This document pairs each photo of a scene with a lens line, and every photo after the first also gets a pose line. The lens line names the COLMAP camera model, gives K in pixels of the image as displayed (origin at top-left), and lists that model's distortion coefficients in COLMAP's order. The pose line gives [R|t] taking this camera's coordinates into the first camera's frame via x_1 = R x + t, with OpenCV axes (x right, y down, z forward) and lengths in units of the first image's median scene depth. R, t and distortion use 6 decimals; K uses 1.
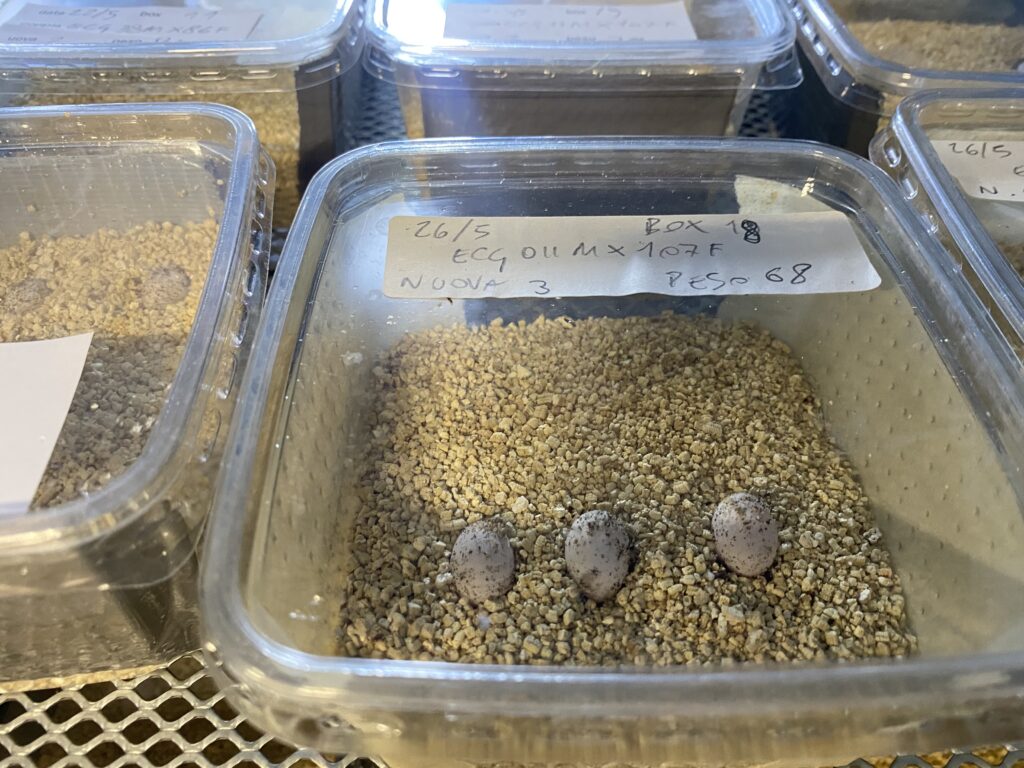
lens RADIAL K [[789.3, 0, 508.9], [0, 789.3, 383.9], [0, 0, 1]] dist [-0.005461, -0.001543]
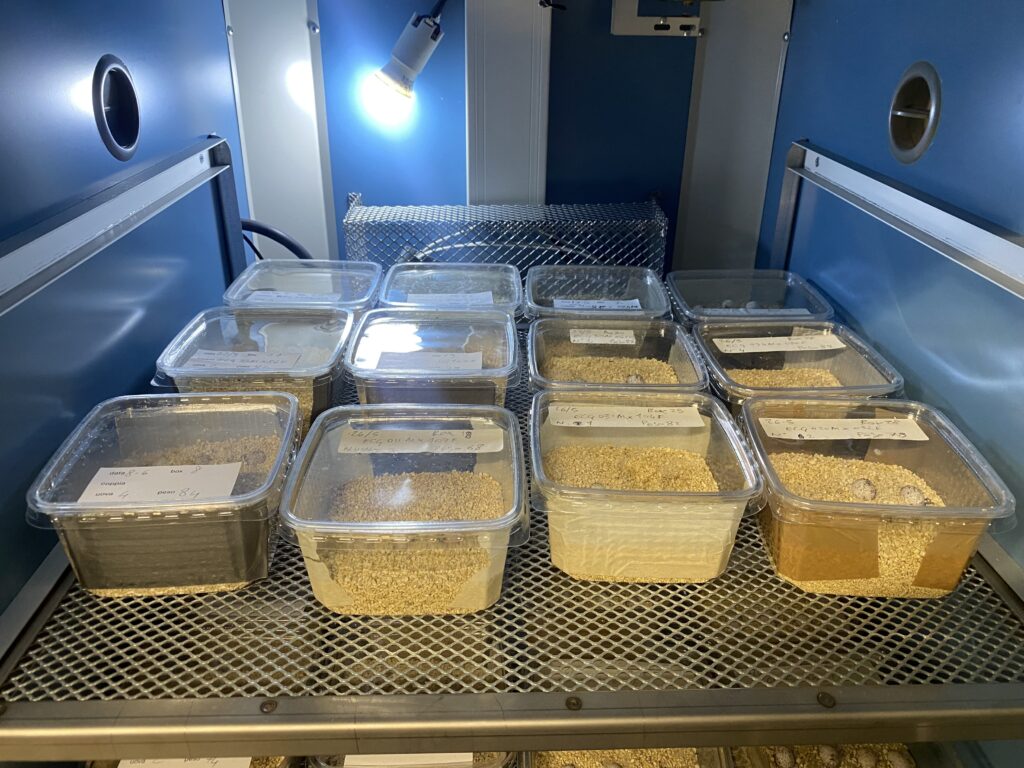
lens RADIAL K [[789.3, 0, 513.1], [0, 789.3, 384.9], [0, 0, 1]] dist [-0.005461, -0.001543]
pose [[0.999935, 0.006900, 0.009086, 0.370503], [-0.003302, 0.937345, -0.348388, 0.533877], [-0.010921, 0.348335, 0.937306, -1.473867]]
